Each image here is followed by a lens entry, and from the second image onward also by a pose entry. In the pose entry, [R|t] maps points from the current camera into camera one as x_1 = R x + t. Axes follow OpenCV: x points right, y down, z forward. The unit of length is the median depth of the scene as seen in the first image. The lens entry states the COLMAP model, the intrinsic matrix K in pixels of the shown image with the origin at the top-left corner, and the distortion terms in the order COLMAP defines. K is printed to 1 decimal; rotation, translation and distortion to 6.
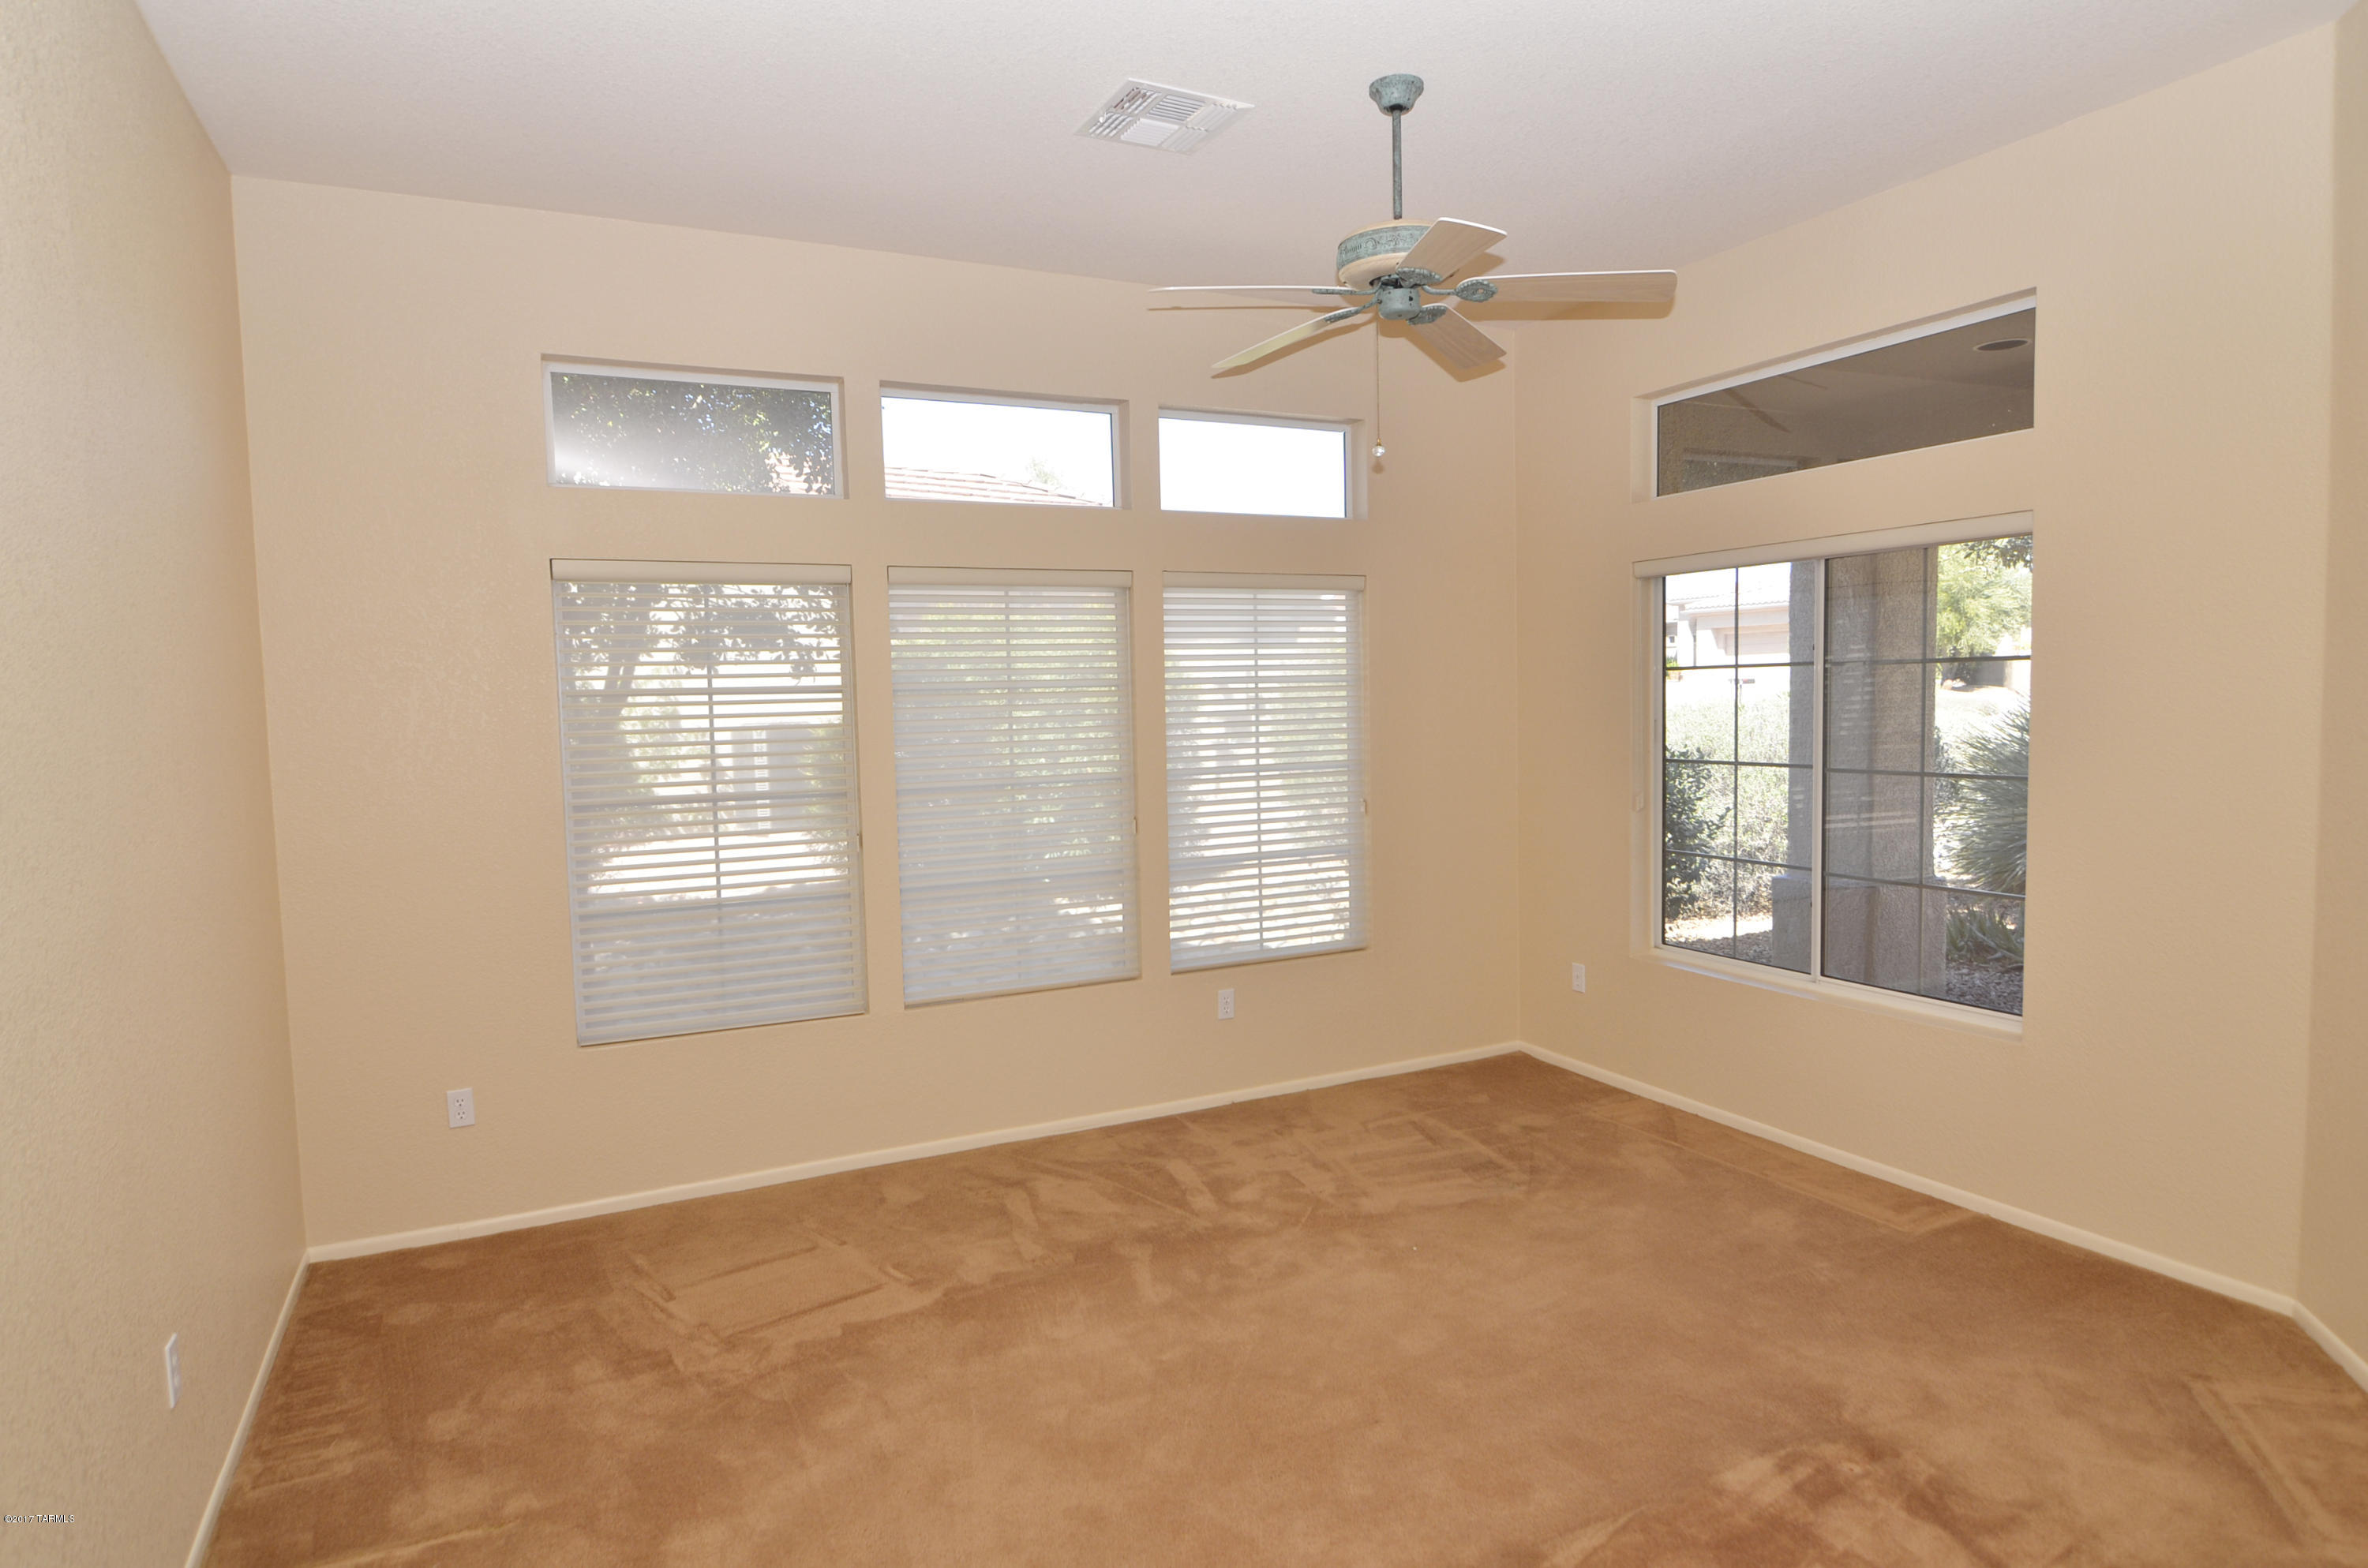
lens RADIAL K [[1312.8, 0, 1184.0], [0, 1312.8, 784.0], [0, 0, 1]] dist [0.012607, -0.033754]
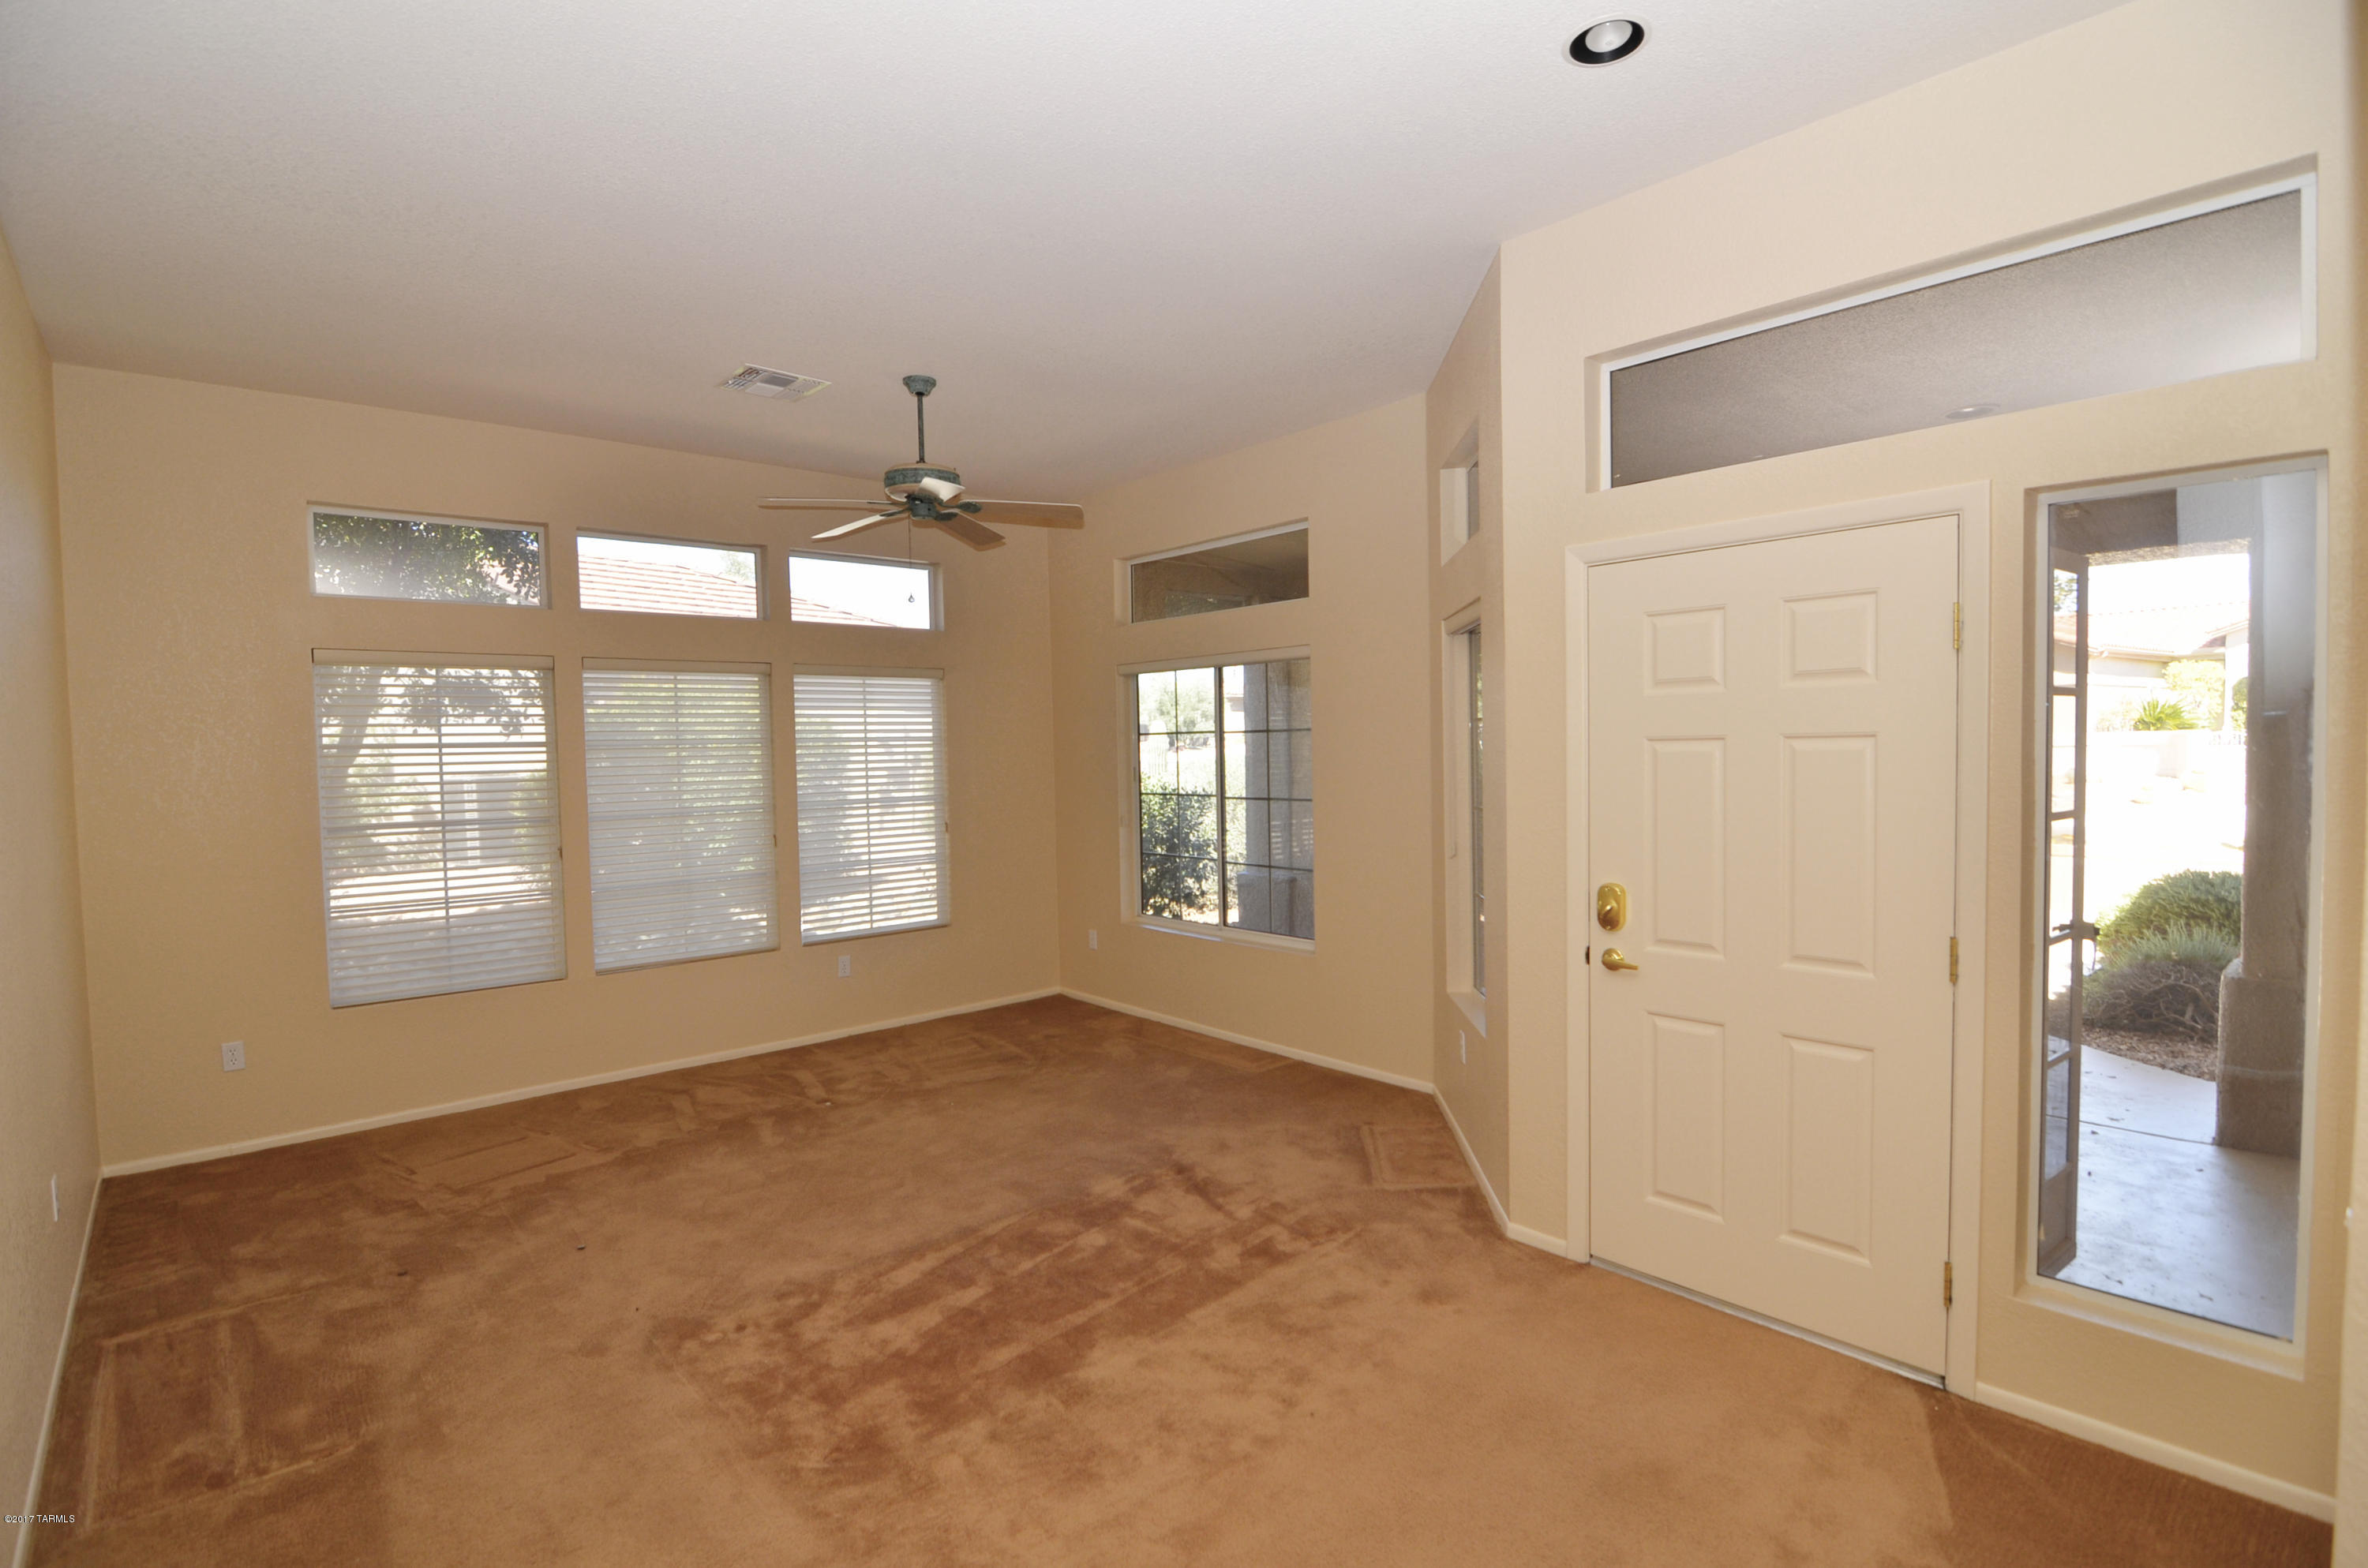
lens RADIAL K [[1116.9, 0, 1179.6], [0, 1116.9, 797.5], [0, 0, 1]] dist [-0.002496, -0.013345]
pose [[0.966190, -0.007331, 0.257728, 0.088139], [0.014479, 0.999561, -0.025851, 0.025174], [-0.257425, 0.028708, 0.965872, -0.327594]]
